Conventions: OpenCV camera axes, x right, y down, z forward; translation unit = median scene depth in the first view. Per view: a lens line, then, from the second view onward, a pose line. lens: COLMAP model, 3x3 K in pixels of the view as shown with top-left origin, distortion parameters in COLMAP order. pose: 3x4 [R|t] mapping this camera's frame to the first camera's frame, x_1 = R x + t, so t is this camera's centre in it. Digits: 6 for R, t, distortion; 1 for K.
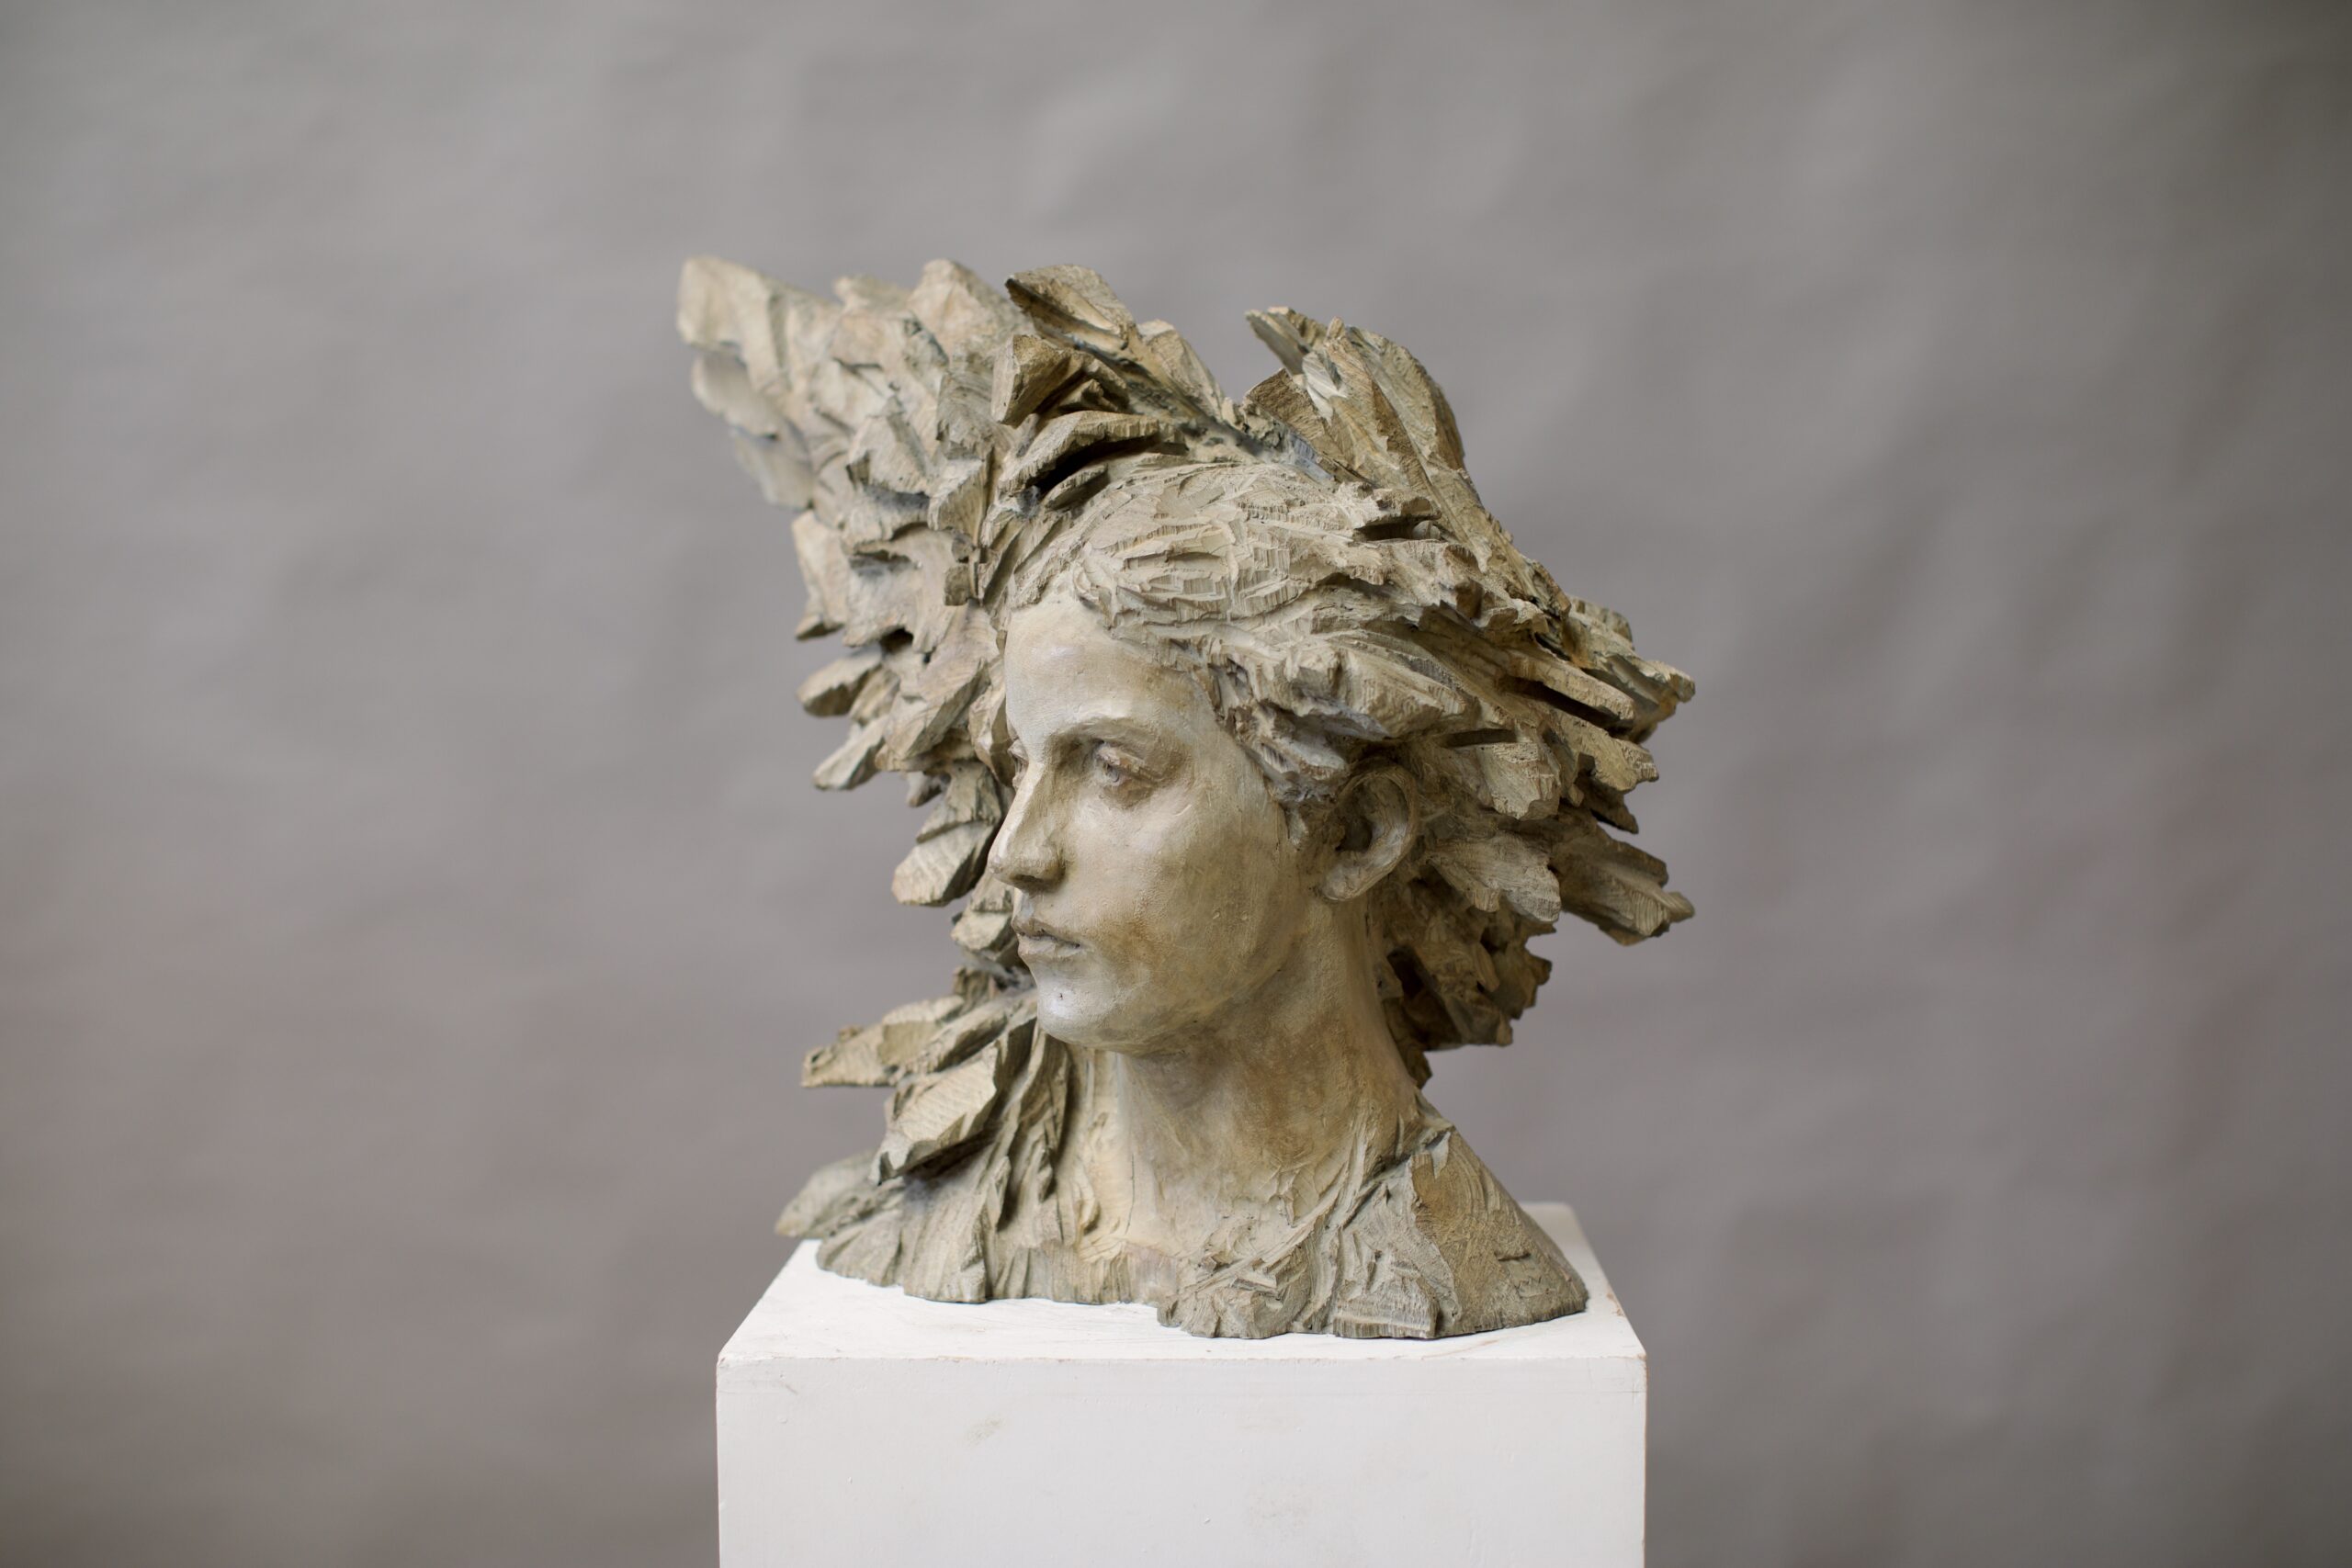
lens RADIAL K [[3292.1, 0, 1176.0], [0, 3292.1, 784.0], [0, 0, 1]] dist [-0.001352, 0.005253]
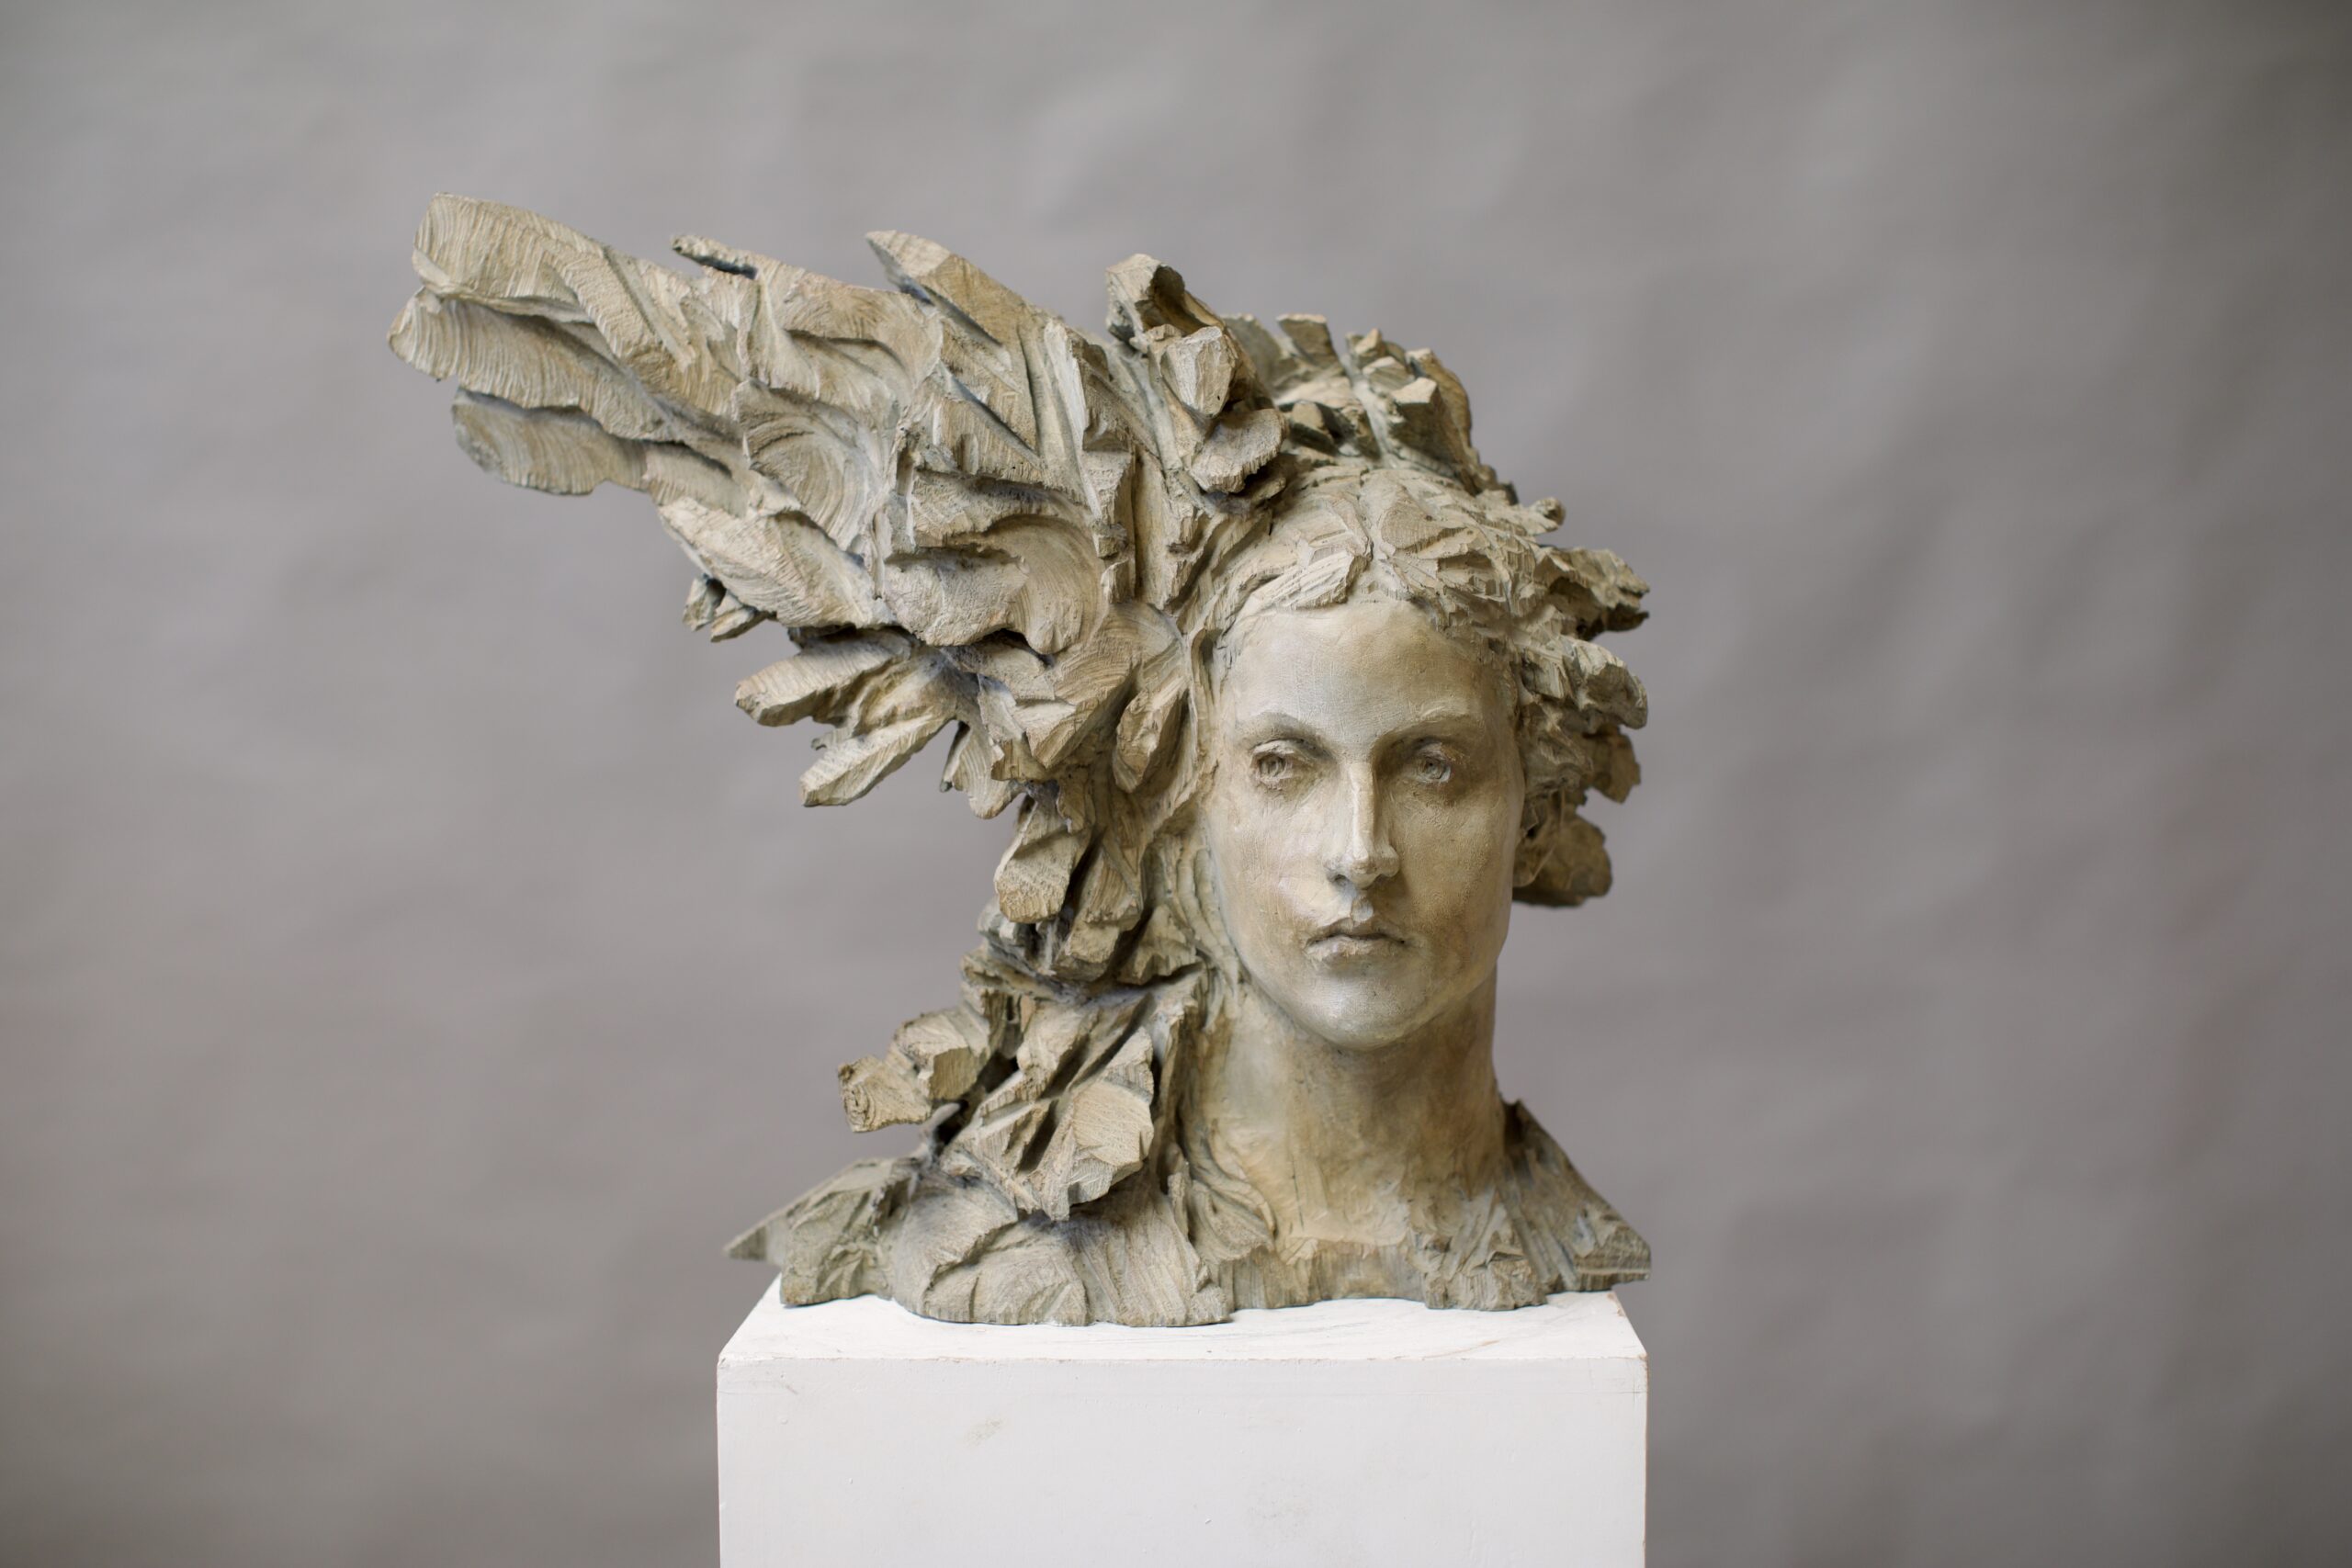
lens RADIAL K [[3292.1, 0, 1176.0], [0, 3292.1, 784.0], [0, 0, 1]] dist [-0.001352, 0.005253]
pose [[0.679218, -0.026447, 0.733460, -0.780153], [0.031959, 0.999468, 0.006443, -0.007751], [-0.733240, 0.019065, 0.679702, 0.346559]]
